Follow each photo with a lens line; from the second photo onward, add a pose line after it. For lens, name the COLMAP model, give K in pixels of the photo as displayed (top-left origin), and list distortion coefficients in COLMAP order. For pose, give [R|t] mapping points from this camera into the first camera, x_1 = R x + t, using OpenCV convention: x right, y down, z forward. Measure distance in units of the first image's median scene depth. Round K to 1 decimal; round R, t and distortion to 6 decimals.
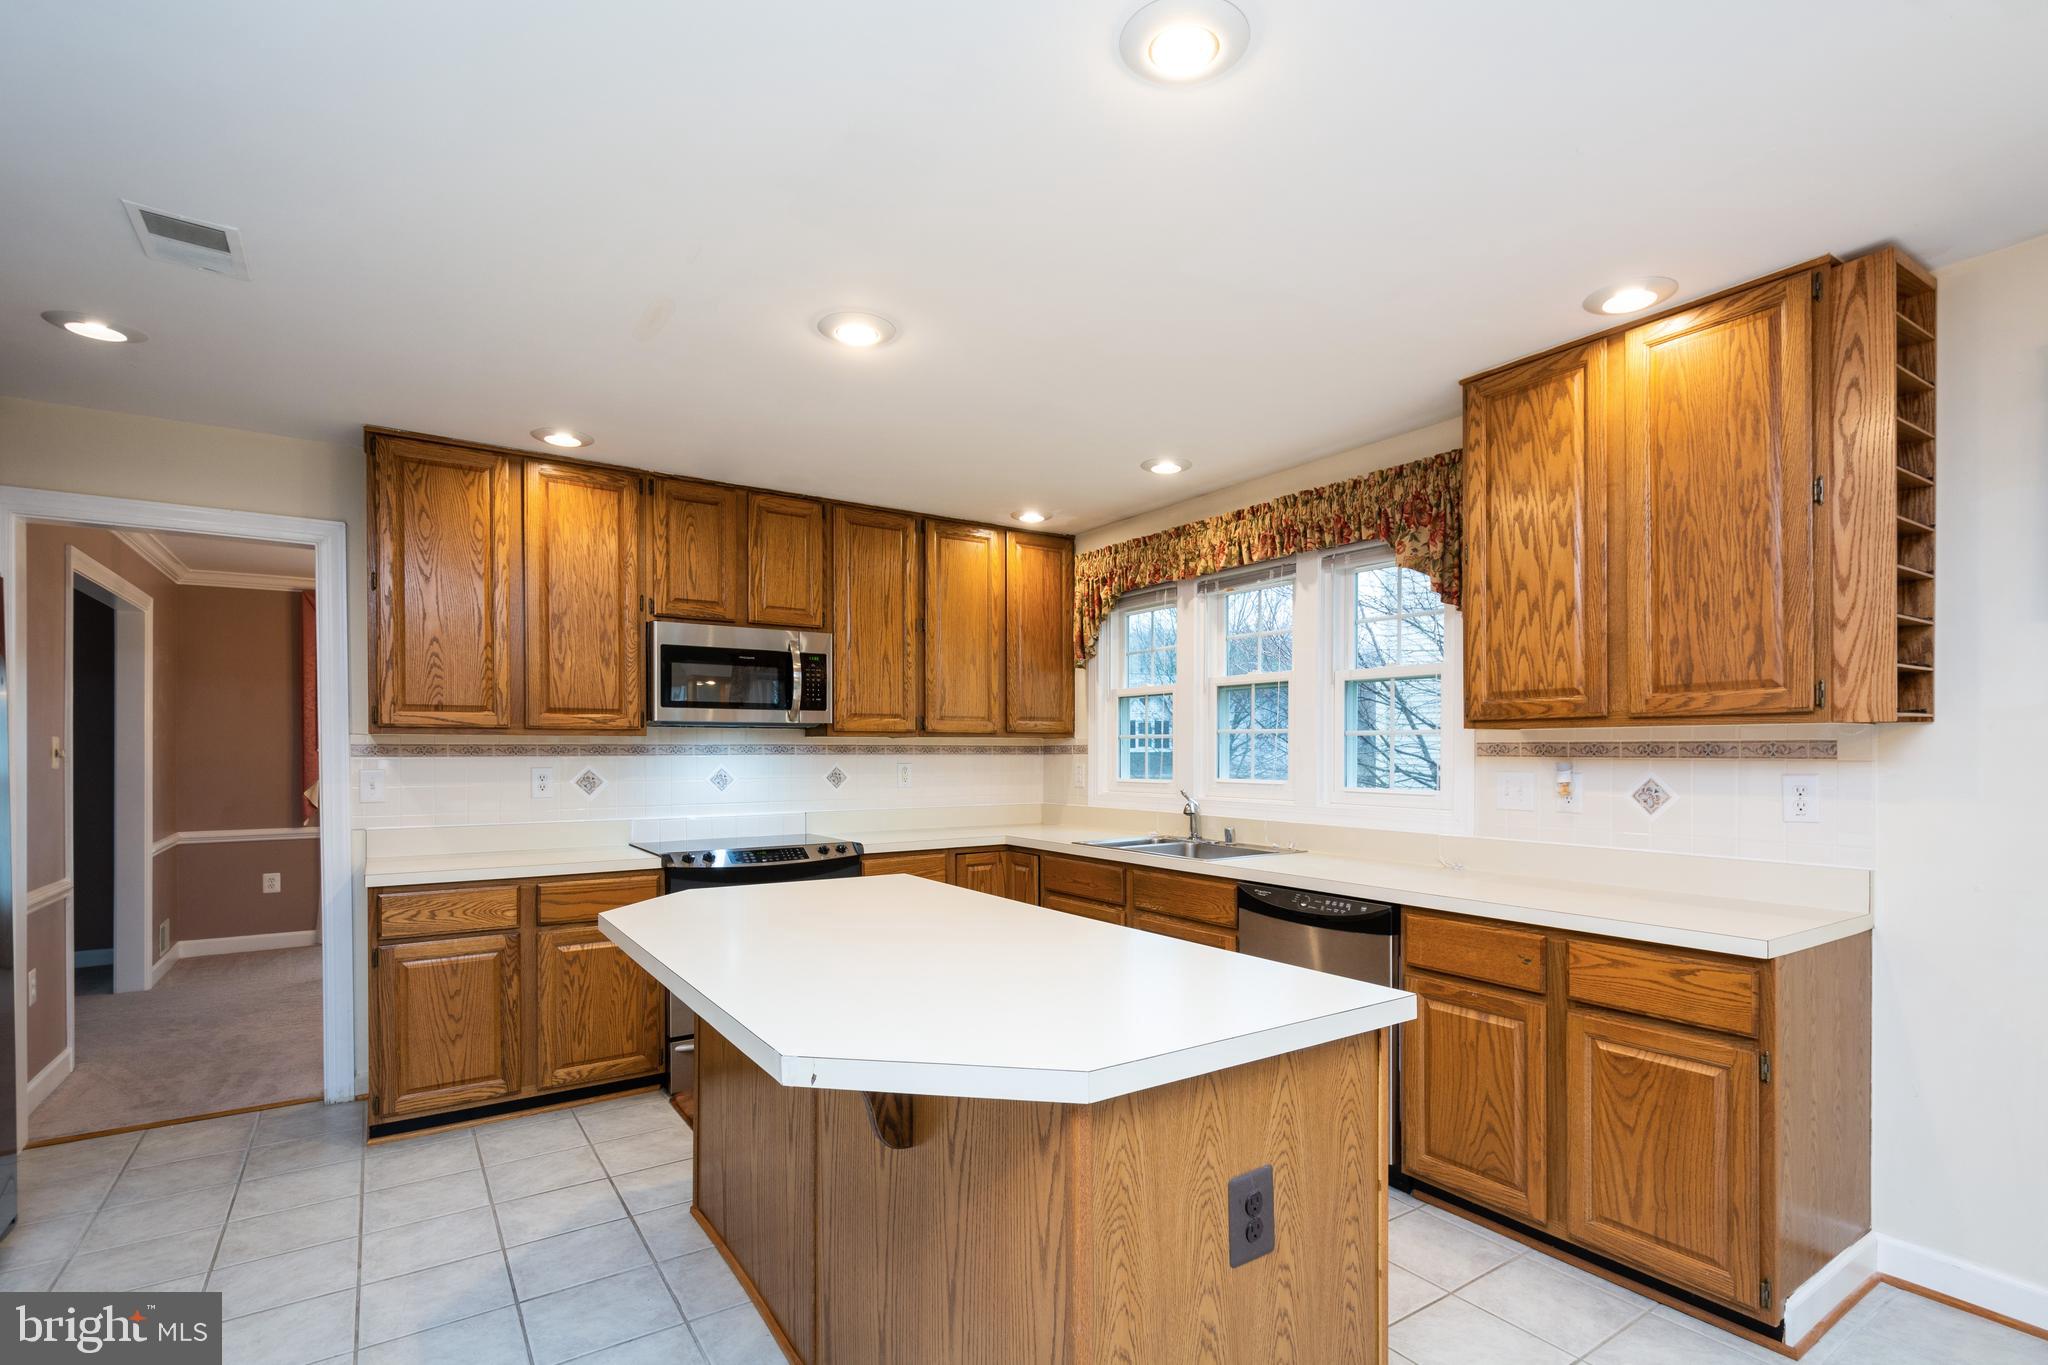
lens RADIAL K [[966.7, 0, 1060.3], [0, 966.7, 757.1], [0, 0, 1]] dist [0.010207, -0.007803]
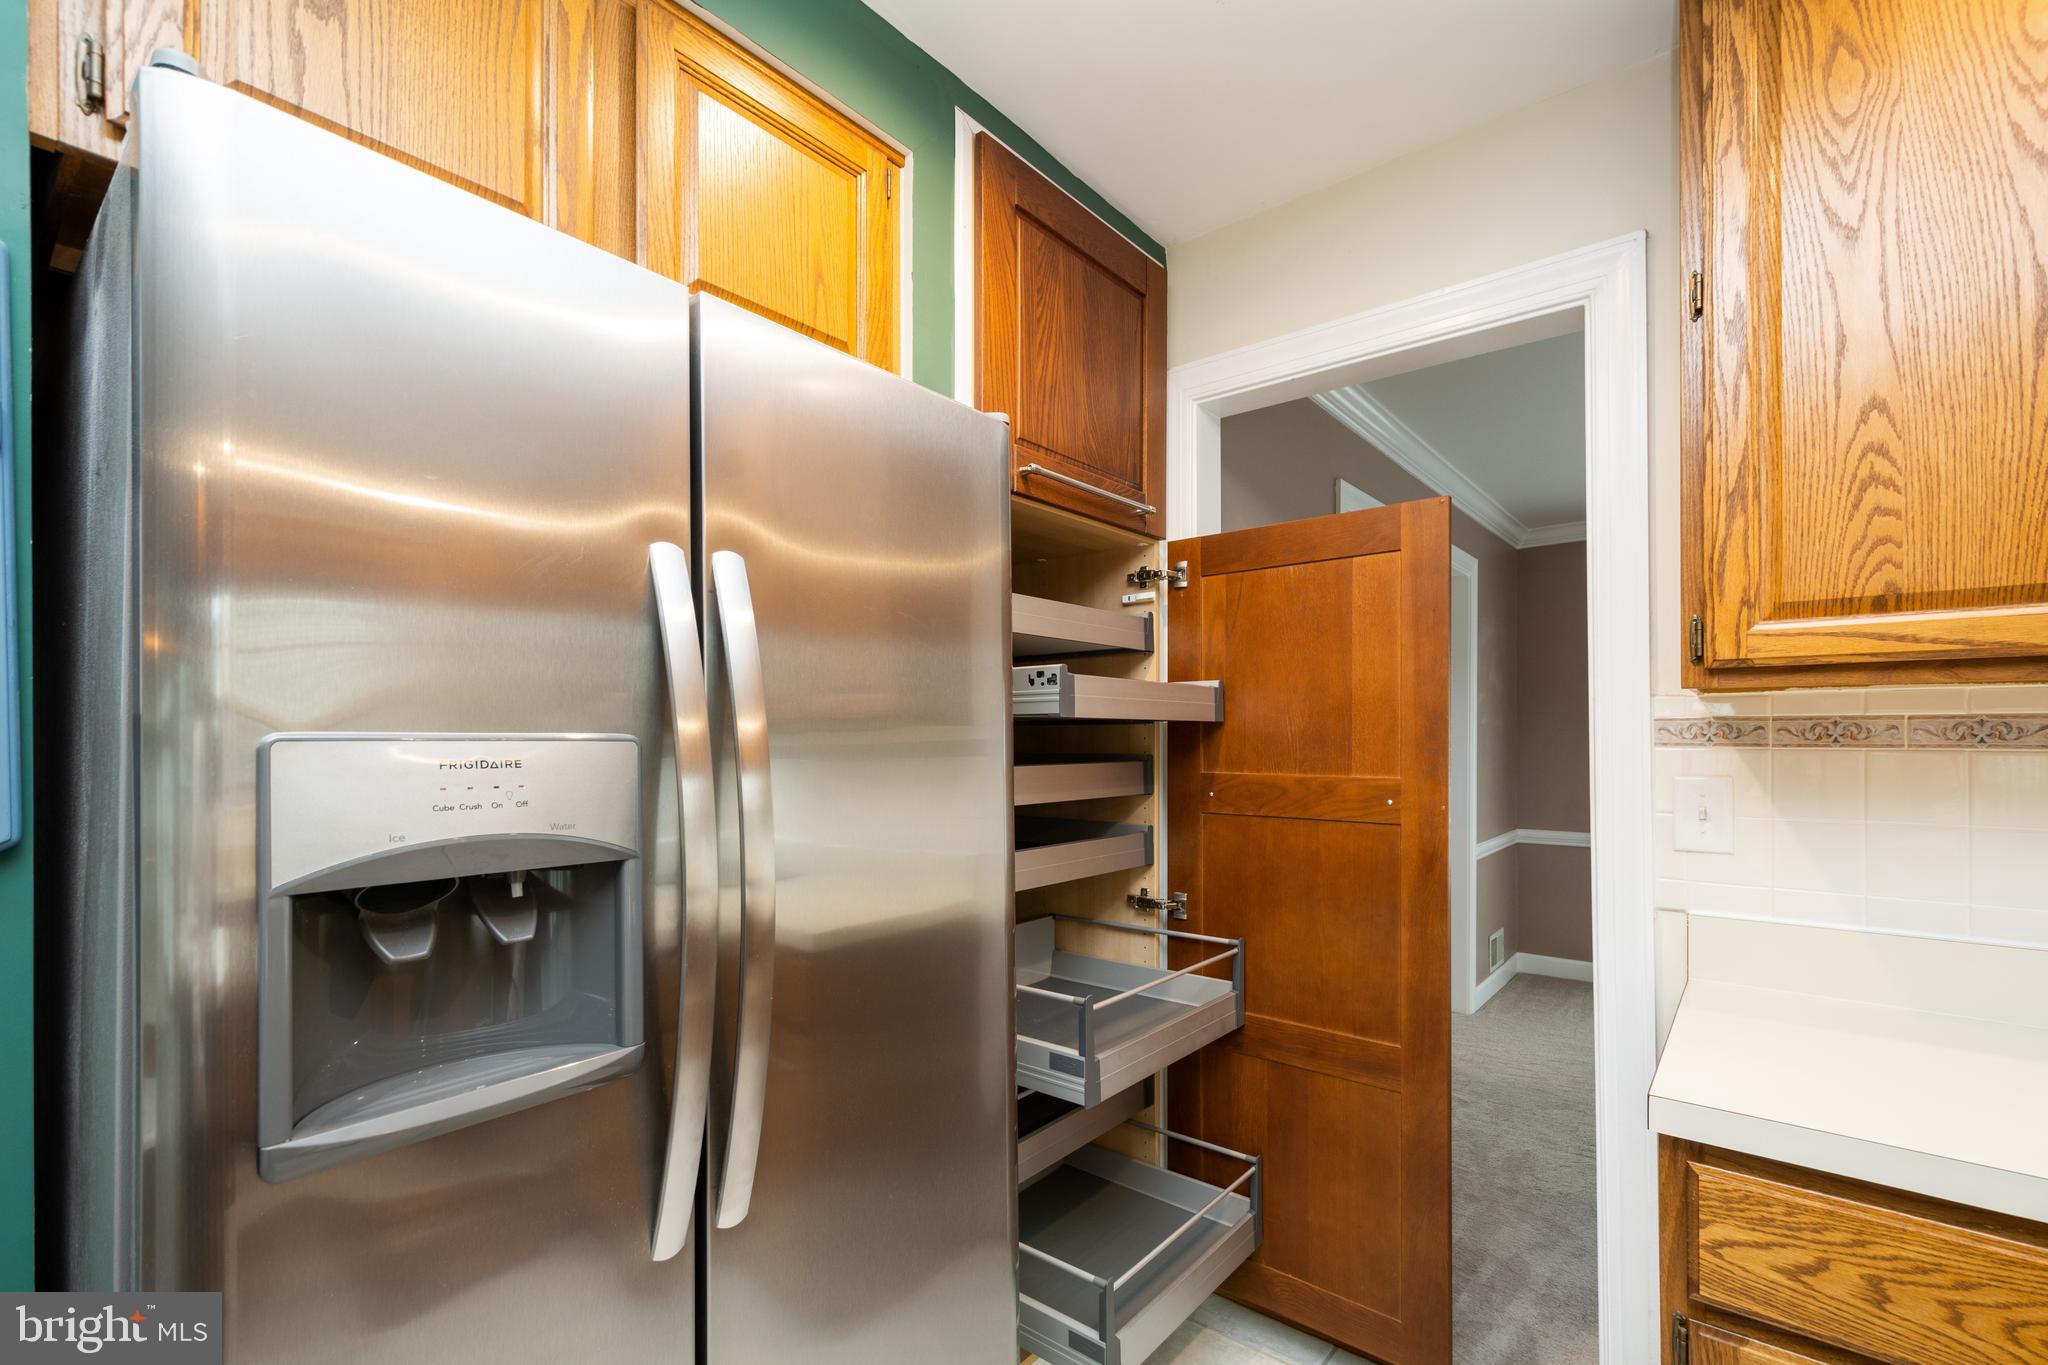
lens RADIAL K [[898.7, 0, 1070.0], [0, 898.7, 736.3], [0, 0, 1]] dist [0.008620, -0.002846]
pose [[0.295335, -0.001926, -0.955392, -0.411001], [-0.005987, 0.999975, -0.003866, -0.002084], [0.955375, 0.006862, 0.295316, 0.615257]]
